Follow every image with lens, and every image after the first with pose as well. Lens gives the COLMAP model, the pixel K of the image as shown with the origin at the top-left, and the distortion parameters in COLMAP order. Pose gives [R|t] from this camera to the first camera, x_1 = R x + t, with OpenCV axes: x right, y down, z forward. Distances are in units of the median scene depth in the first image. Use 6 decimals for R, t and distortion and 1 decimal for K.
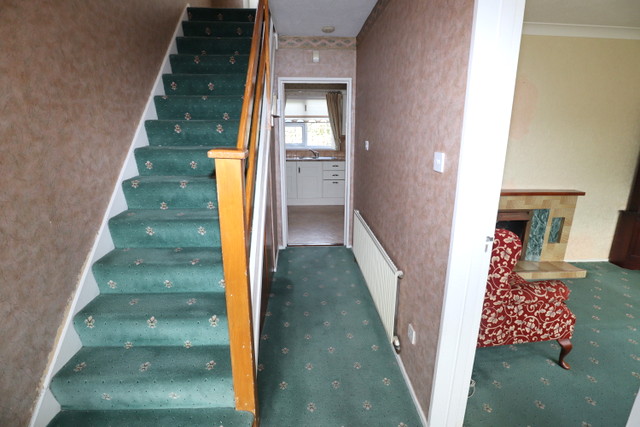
lens RADIAL K [[321.1, 0, 320.0], [0, 321.1, 213.5], [0, 0, 1]] dist [-0.052159, 0.014783]
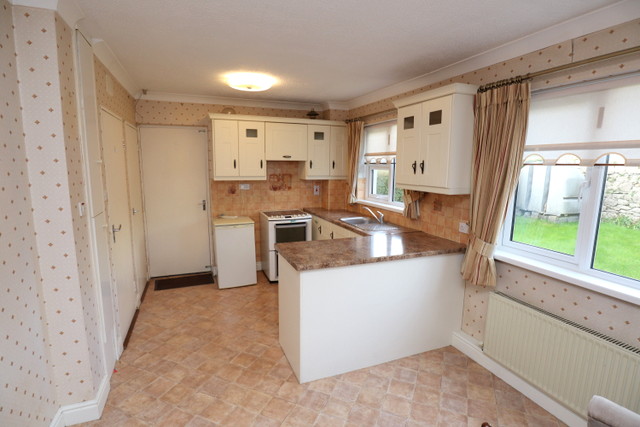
lens RADIAL K [[321.1, 0, 320.0], [0, 321.1, 213.5], [0, 0, 1]] dist [-0.052159, 0.014783]
pose [[0.323131, 0.146105, -0.935008, 0.418440], [-0.248108, 0.966530, 0.065286, -0.170671], [0.913252, 0.210887, 0.348565, 0.589748]]
